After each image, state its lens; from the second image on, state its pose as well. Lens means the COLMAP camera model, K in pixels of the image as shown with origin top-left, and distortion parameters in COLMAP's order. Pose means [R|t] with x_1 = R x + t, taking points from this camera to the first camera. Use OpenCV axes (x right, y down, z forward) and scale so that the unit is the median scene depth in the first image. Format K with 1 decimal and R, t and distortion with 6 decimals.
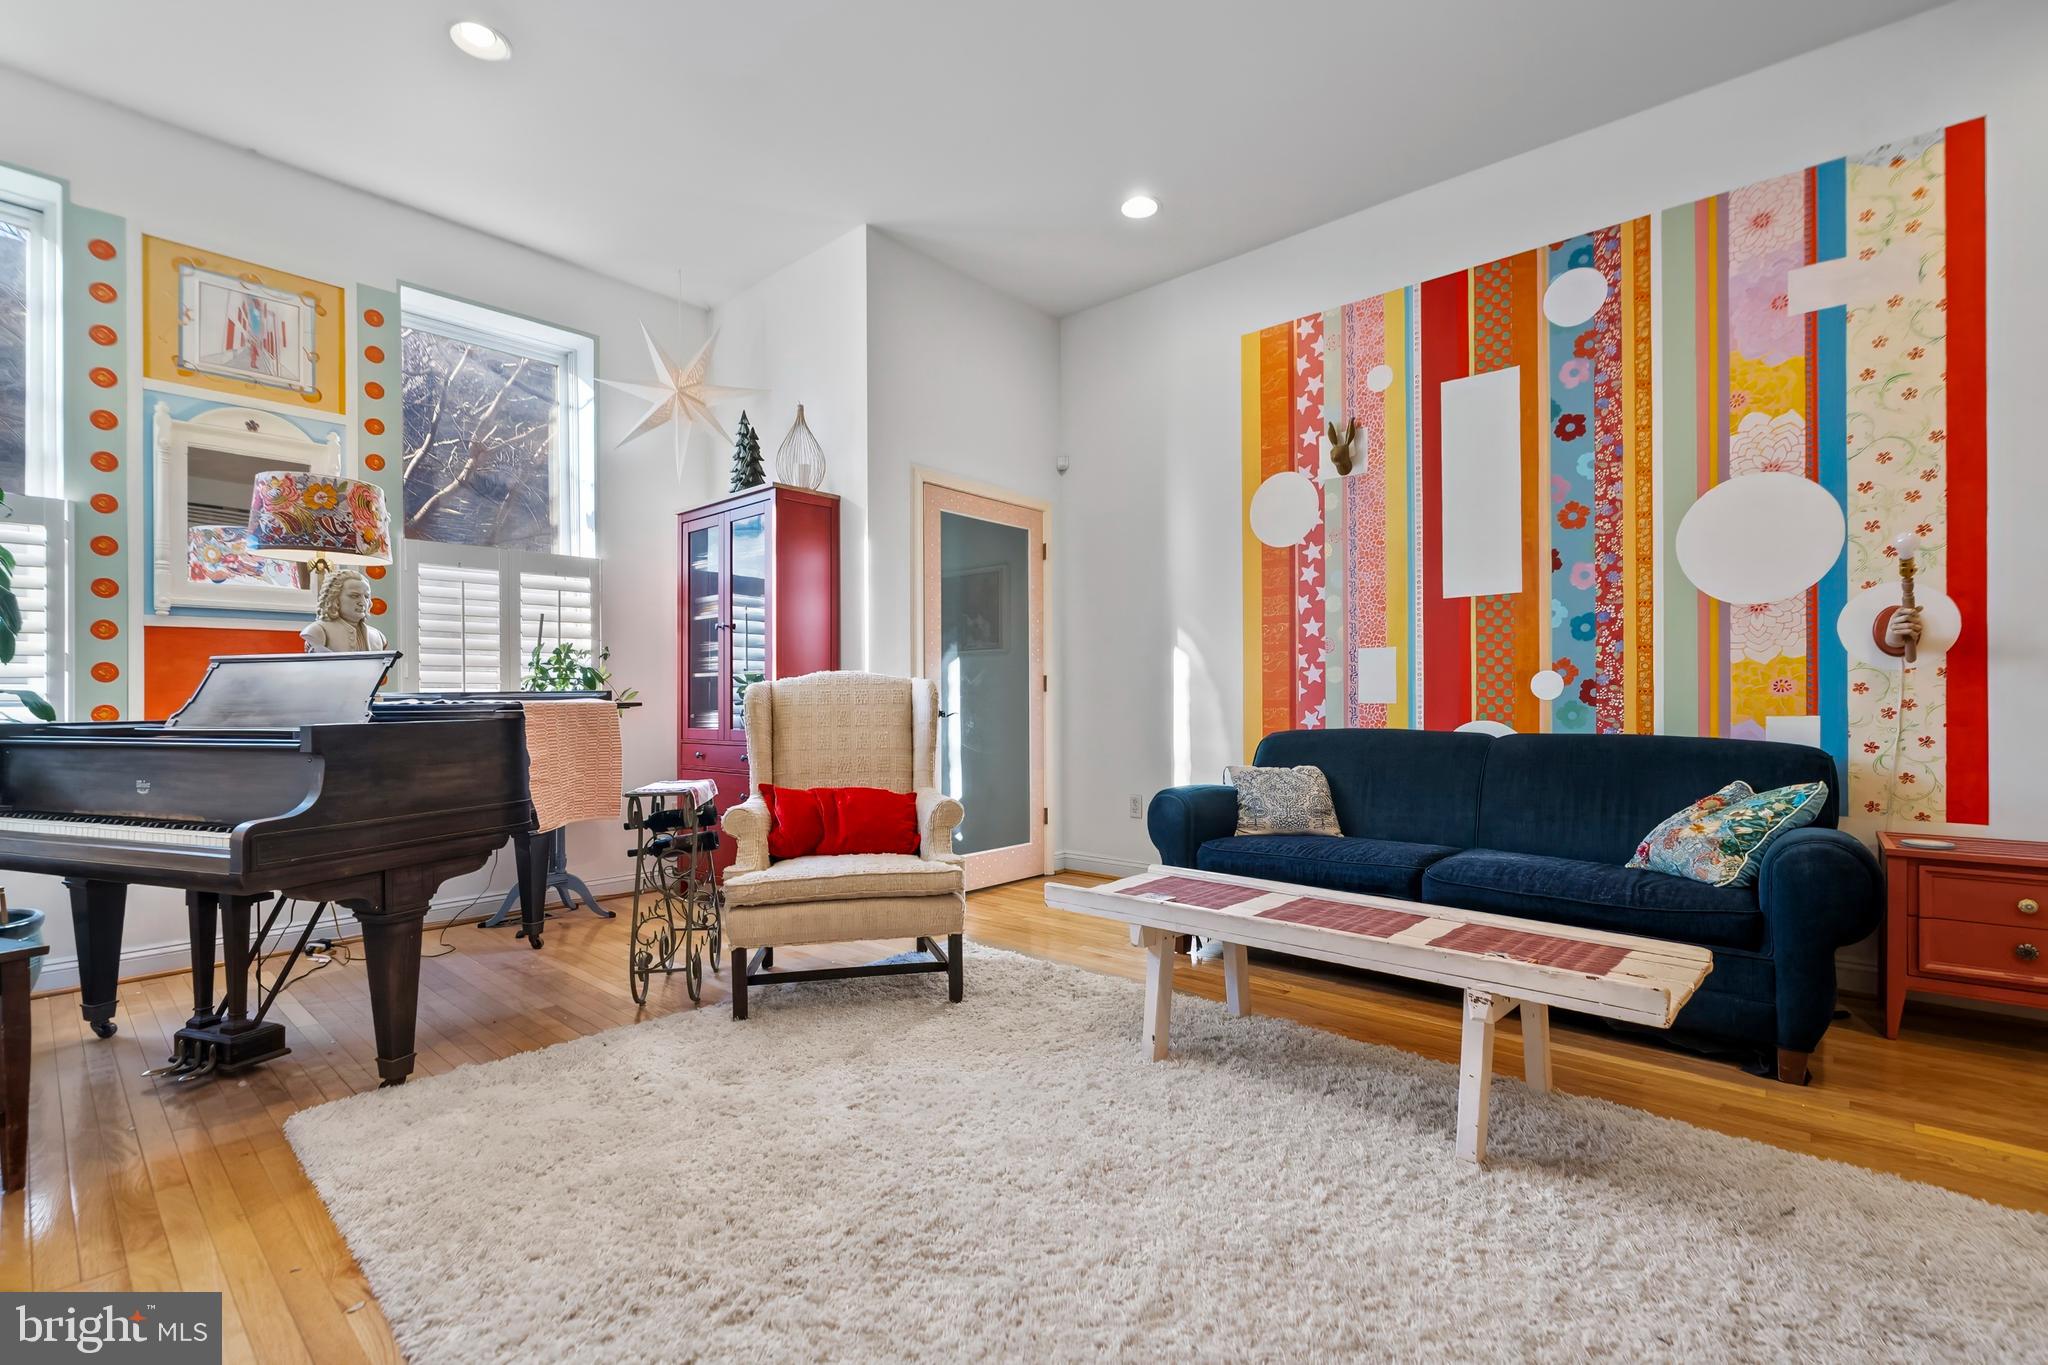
lens RADIAL K [[931.5, 0, 1022.4], [0, 931.5, 693.3], [0, 0, 1]] dist [-0.003655, 0.000655]
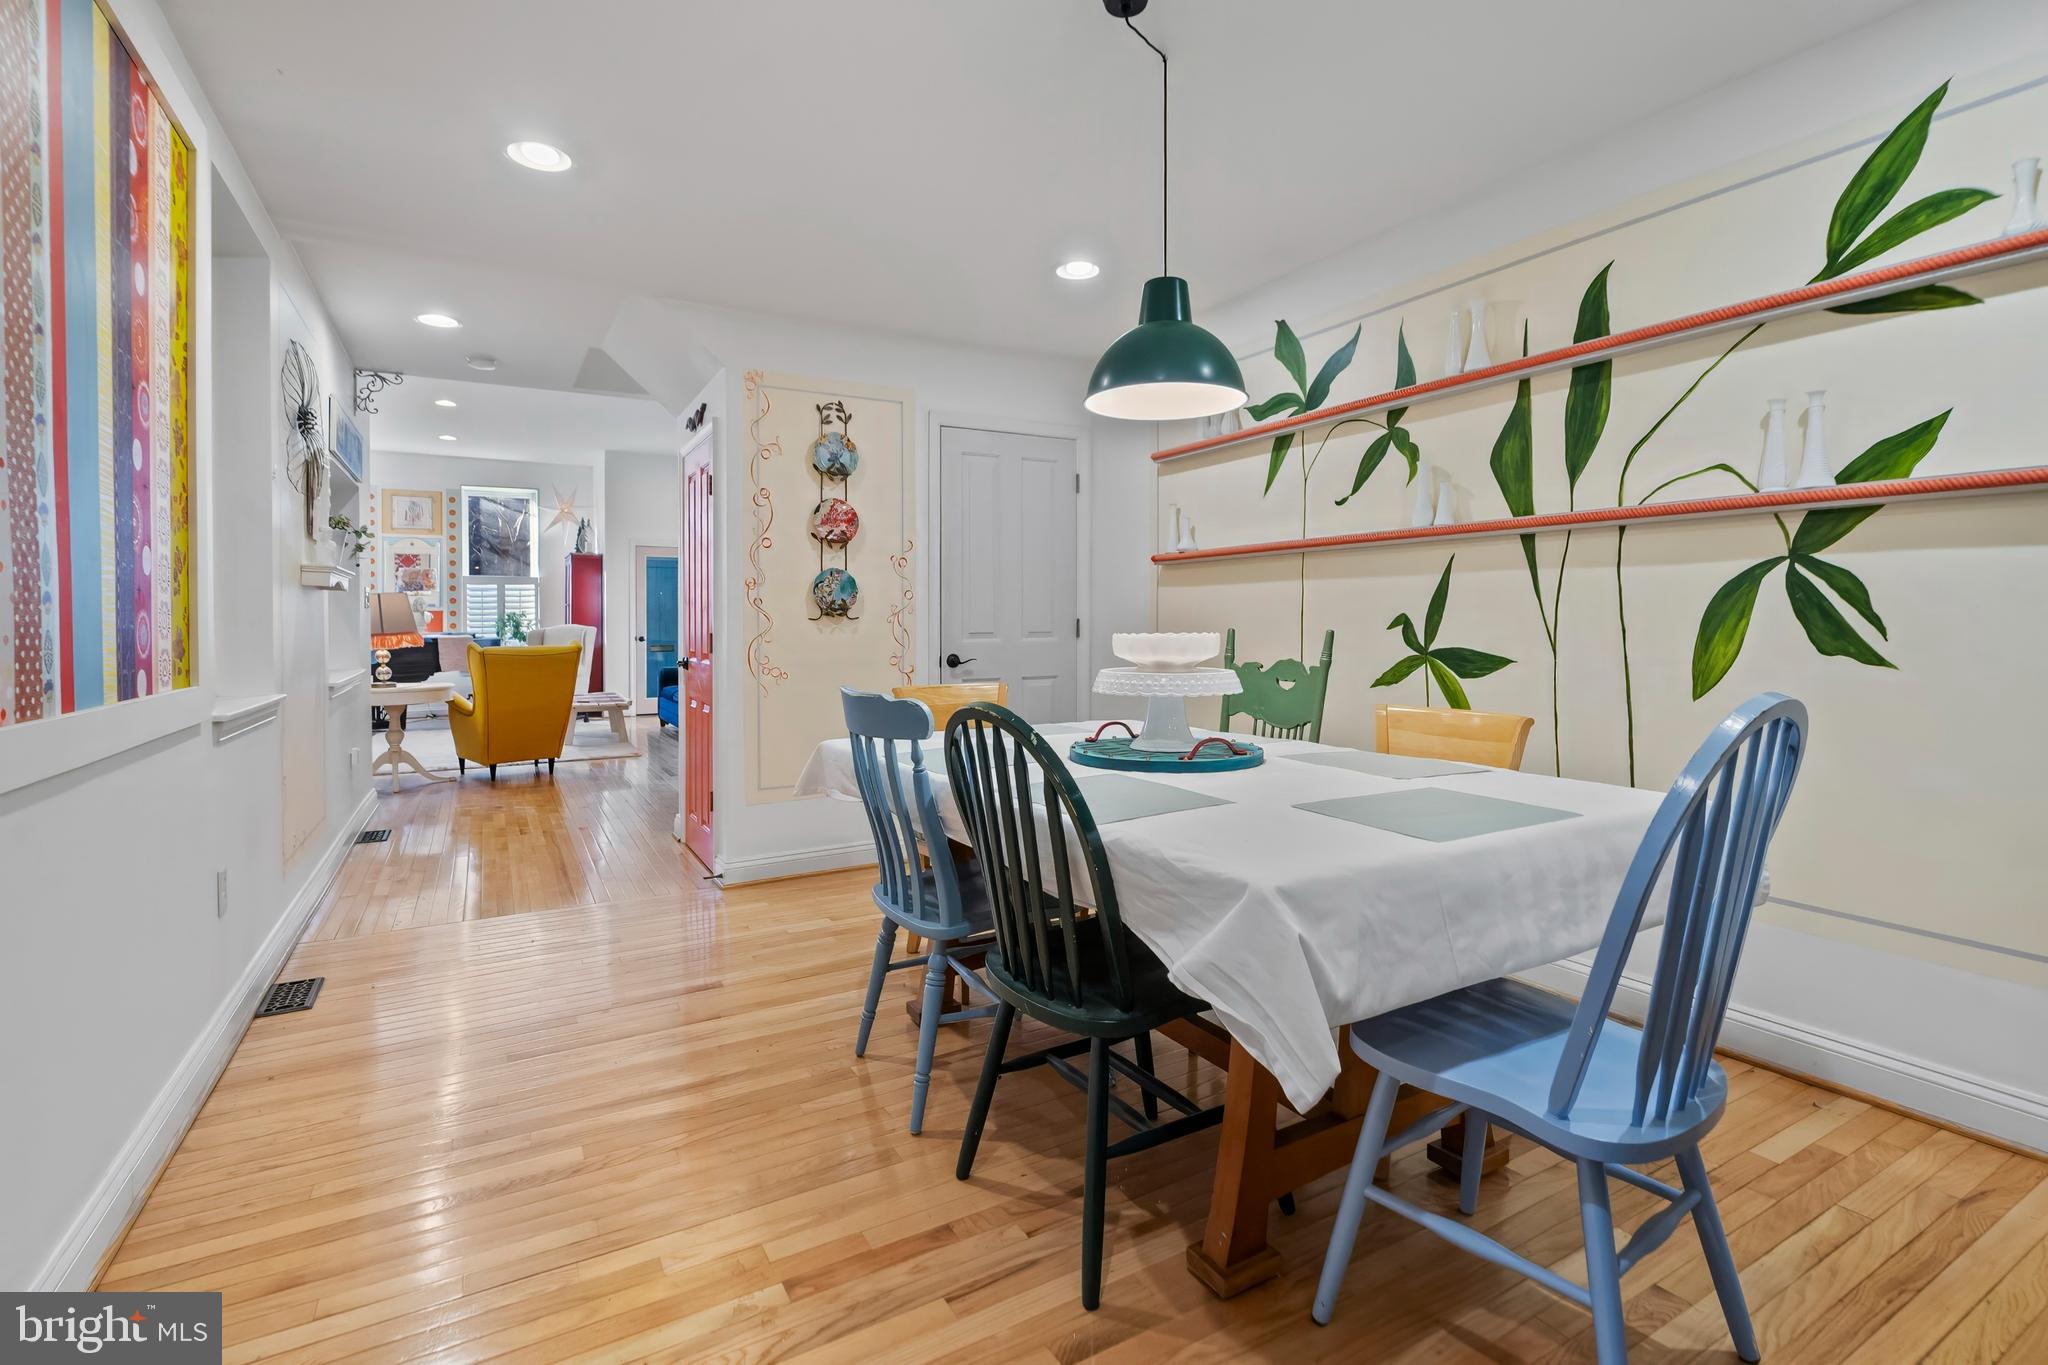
lens RADIAL K [[931.5, 0, 992.7], [0, 931.5, 622.7], [0, 0, 1]] dist [-0.003655, 0.000655]
pose [[0.947792, 0.000125, -0.318888, 1.865121], [0.002521, 0.999966, 0.007884, -0.044105], [0.318878, -0.008277, 0.947760, -1.235907]]
